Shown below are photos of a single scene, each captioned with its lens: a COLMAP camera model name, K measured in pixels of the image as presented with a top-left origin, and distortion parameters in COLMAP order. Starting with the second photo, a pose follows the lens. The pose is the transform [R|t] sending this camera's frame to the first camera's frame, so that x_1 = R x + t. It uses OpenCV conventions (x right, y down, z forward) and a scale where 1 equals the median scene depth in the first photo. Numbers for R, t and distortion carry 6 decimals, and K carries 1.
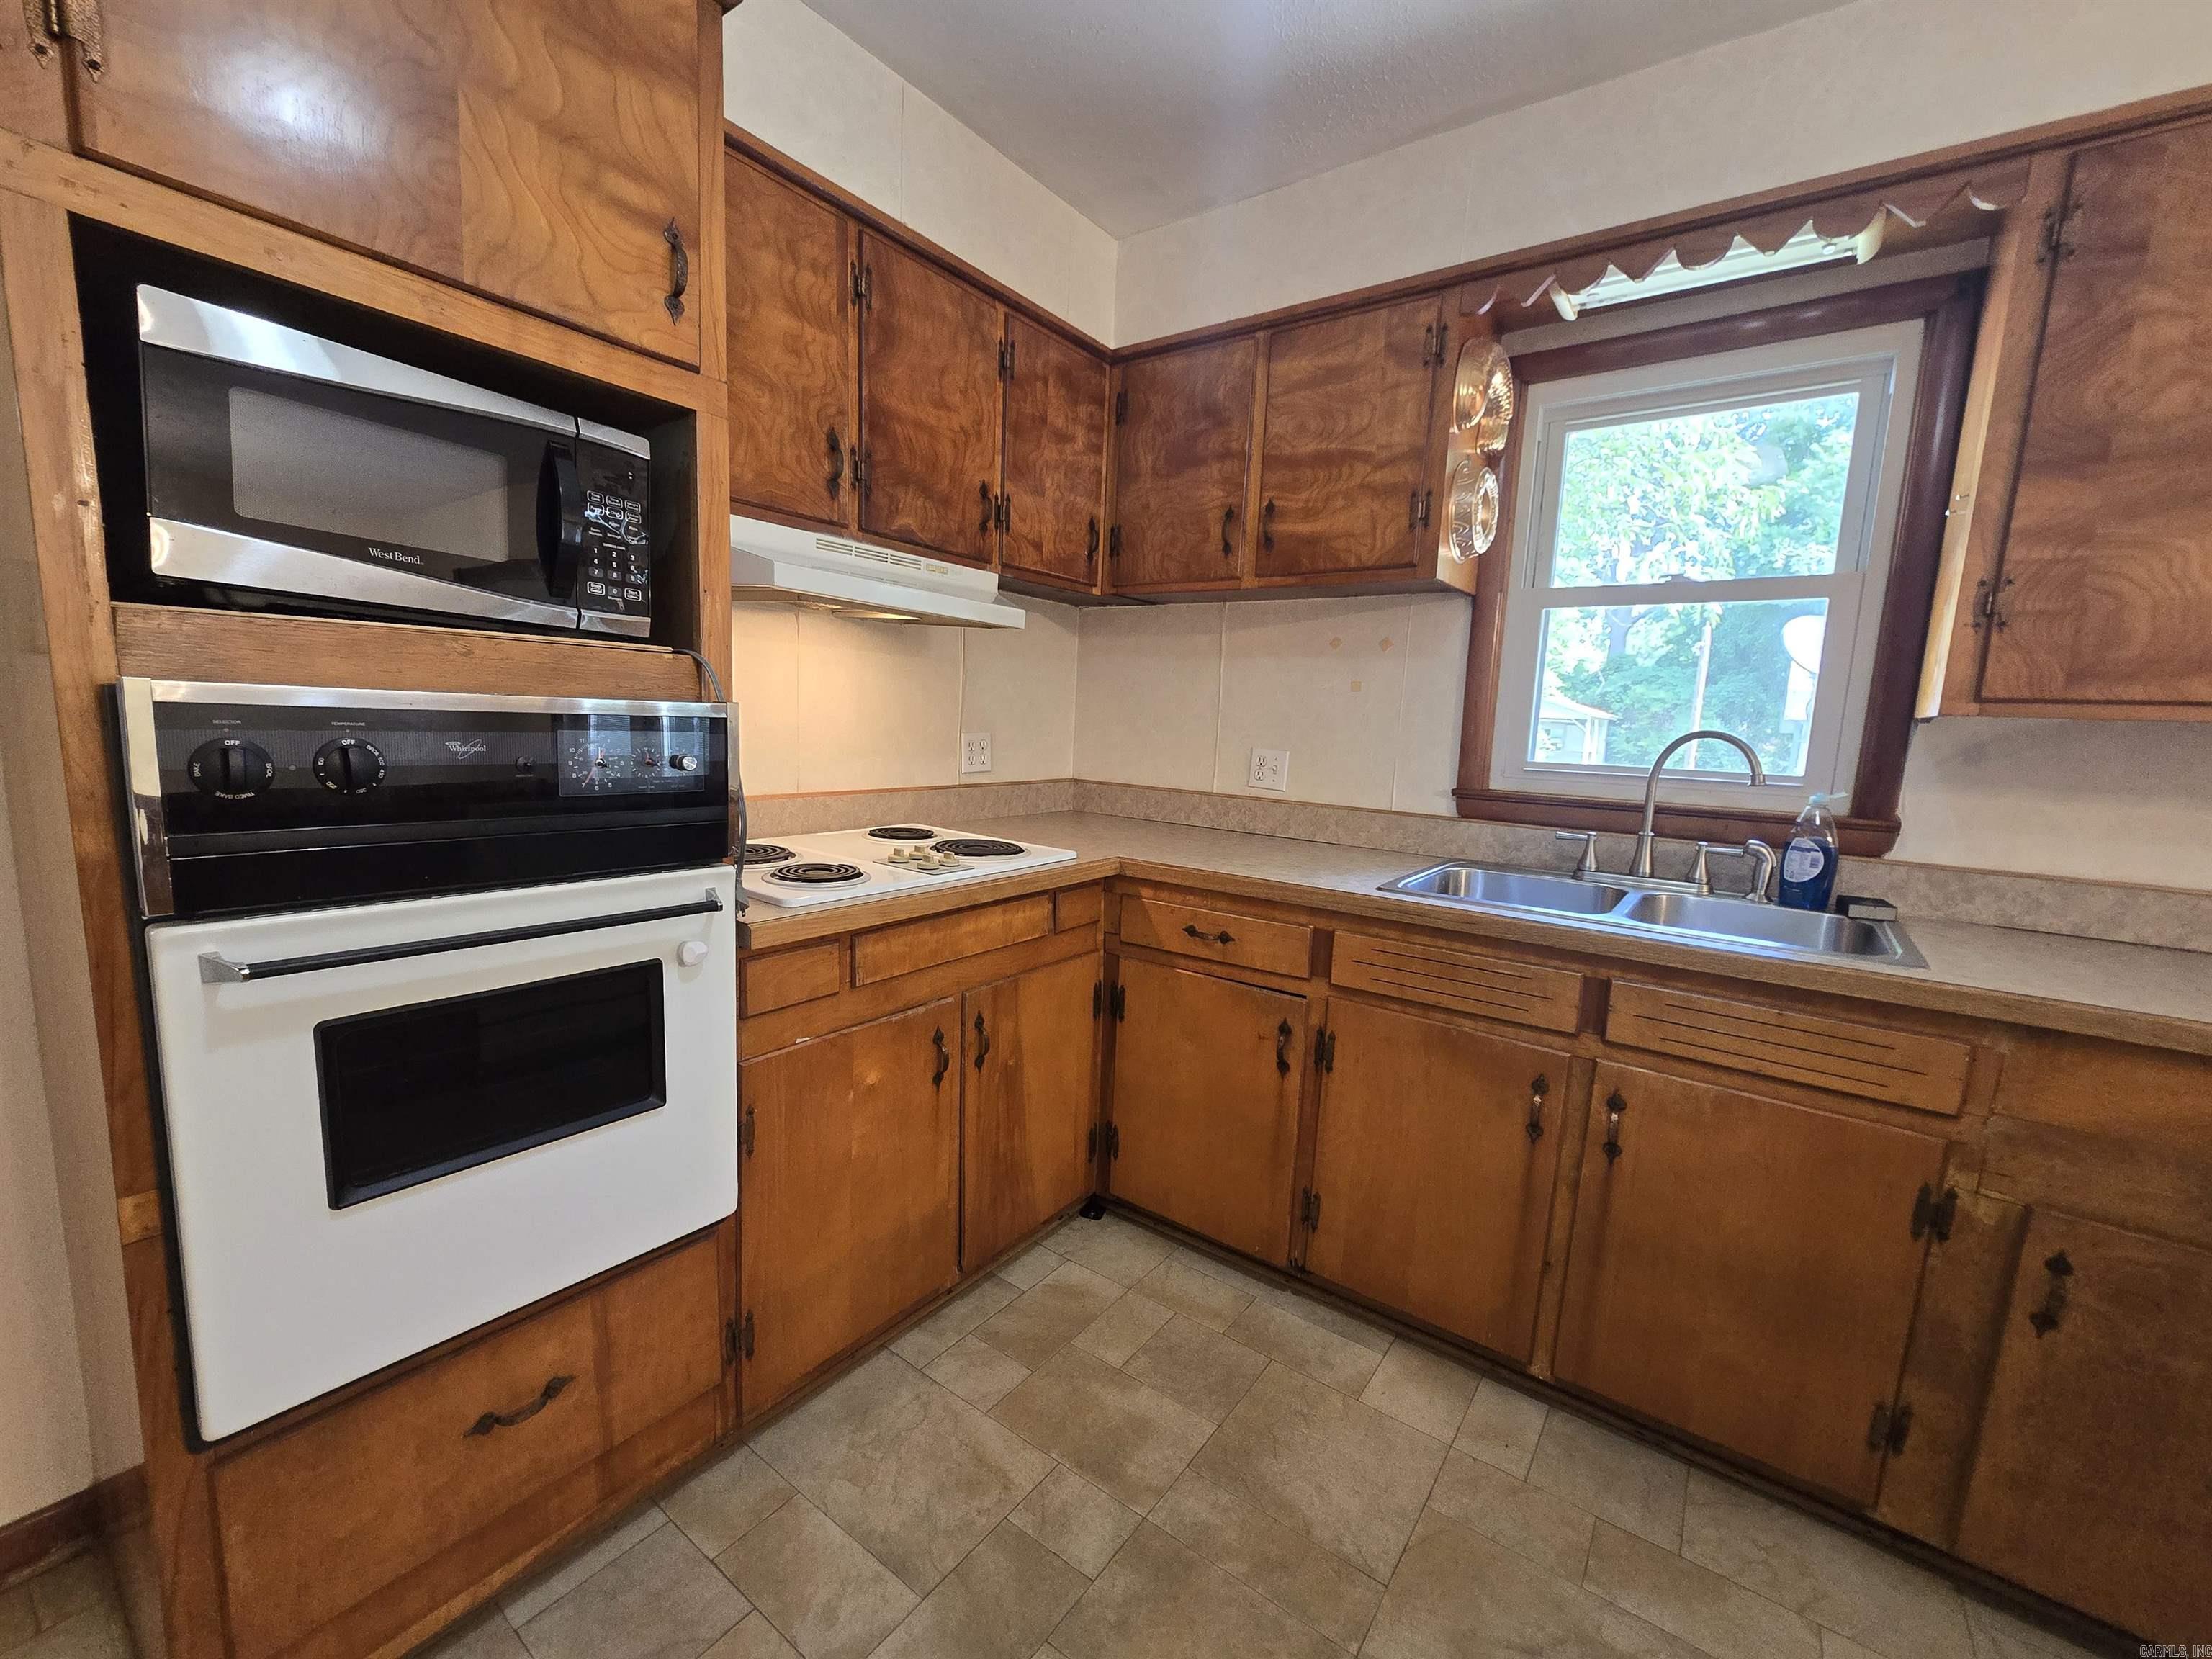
lens RADIAL K [[902.9, 0, 1099.7], [0, 902.9, 846.2], [0, 0, 1]] dist [-0.003672, -0.000189]
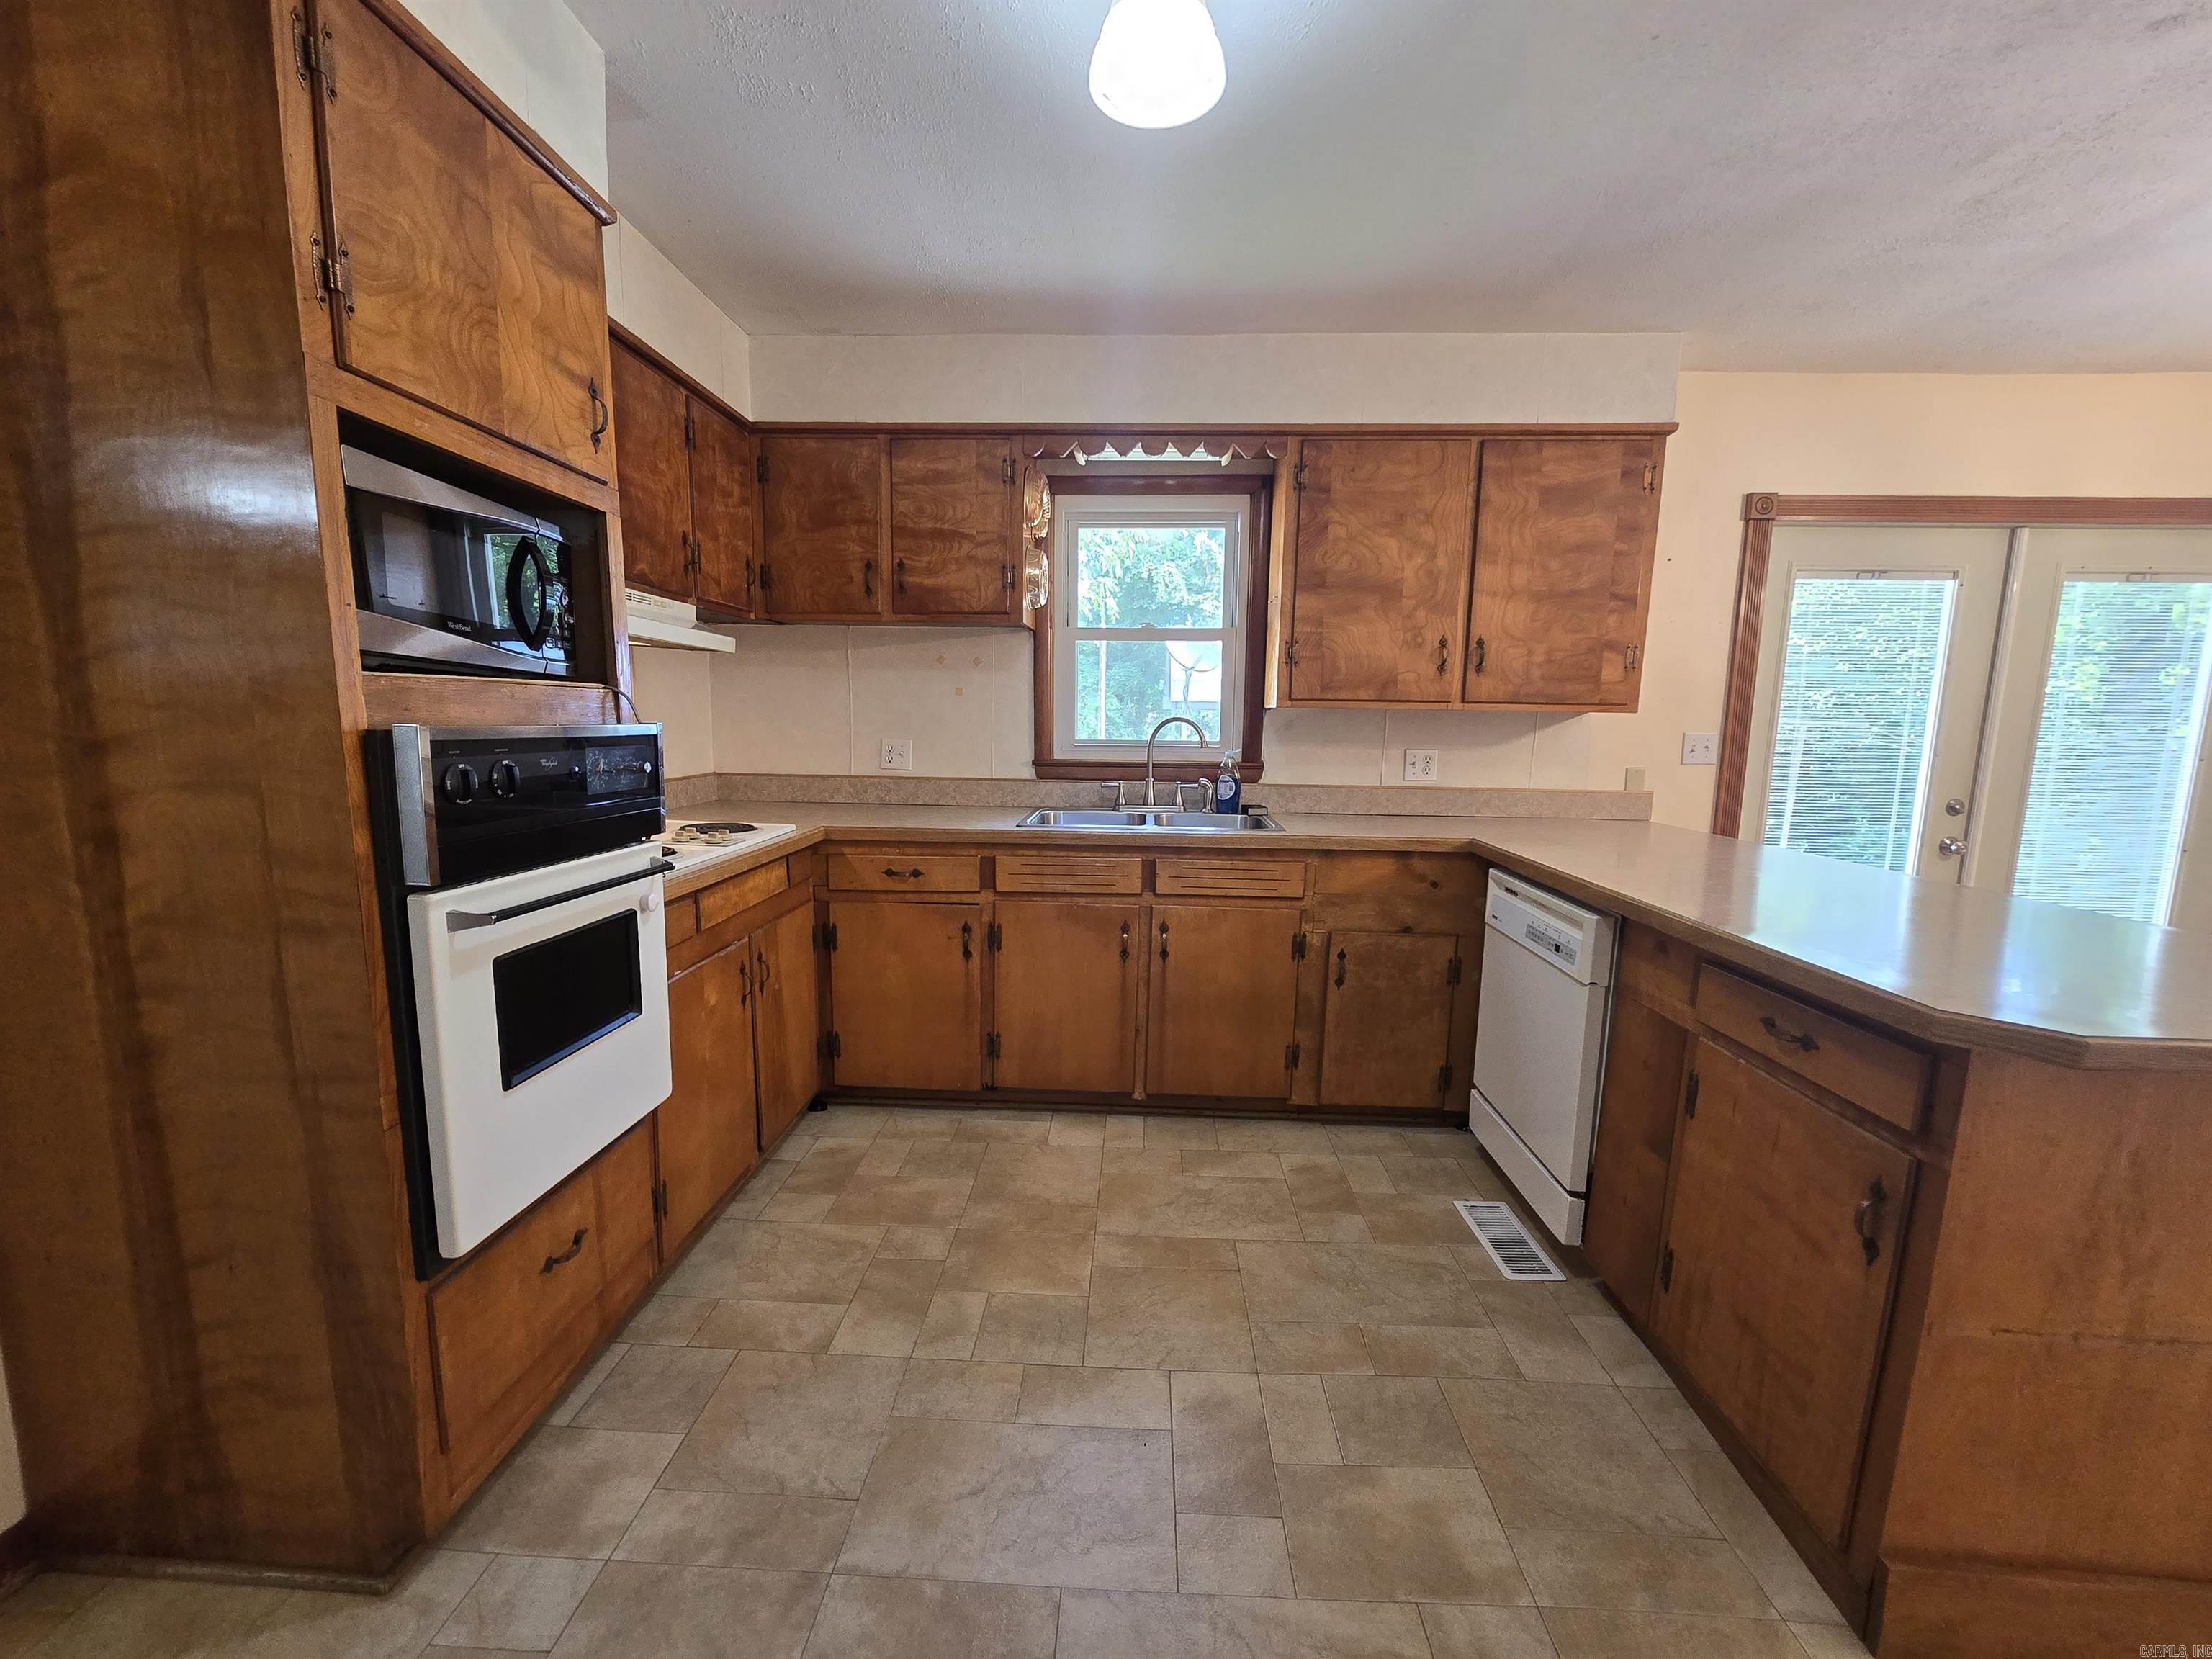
lens RADIAL K [[902.9, 0, 1099.7], [0, 902.9, 846.2], [0, 0, 1]] dist [-0.003672, -0.000189]
pose [[0.833495, -0.107909, 0.541888, -0.422501], [0.099072, 0.994037, 0.045562, 0.024887], [-0.543573, 0.015710, 0.839215, -0.380510]]
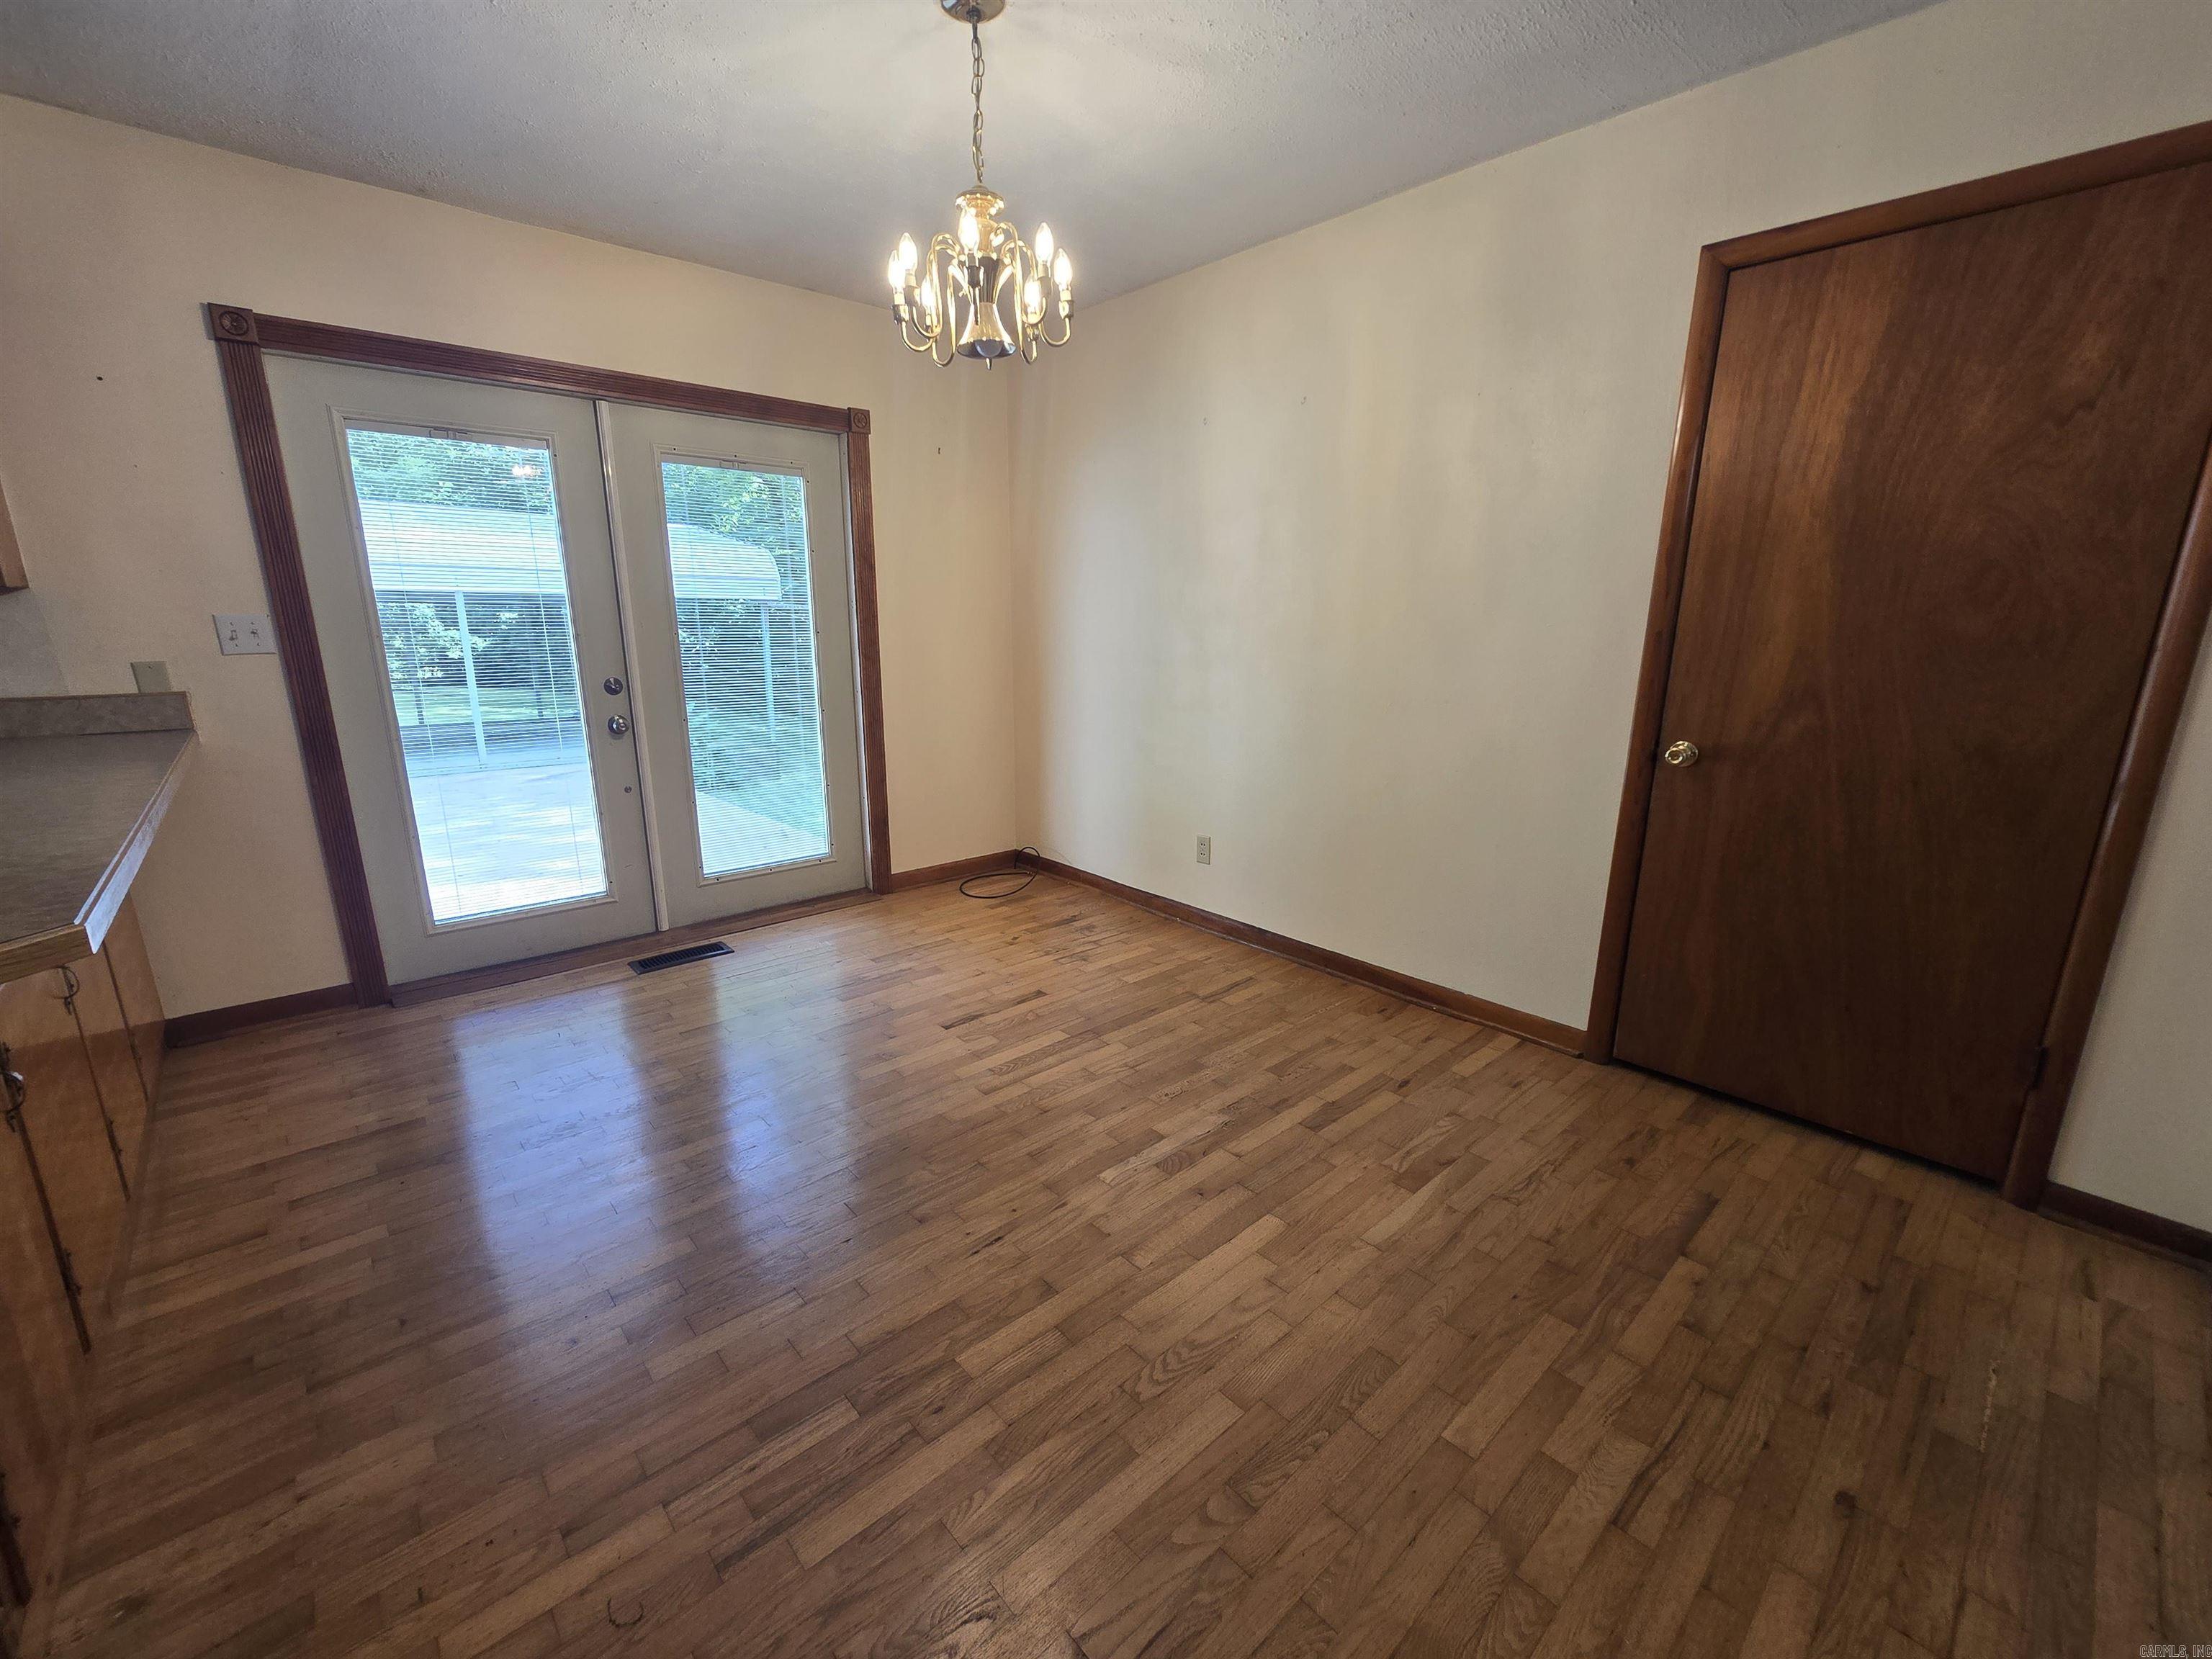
lens RADIAL K [[907.7, 0, 1099.6], [0, 907.7, 843.8], [0, 0, 1]] dist [-0.001166, 0.000347]
pose [[0.206802, -0.281780, 0.936927, 0.384300], [0.138866, 0.956387, 0.256981, 0.172455], [-0.968478, 0.076963, 0.236913, -1.190887]]
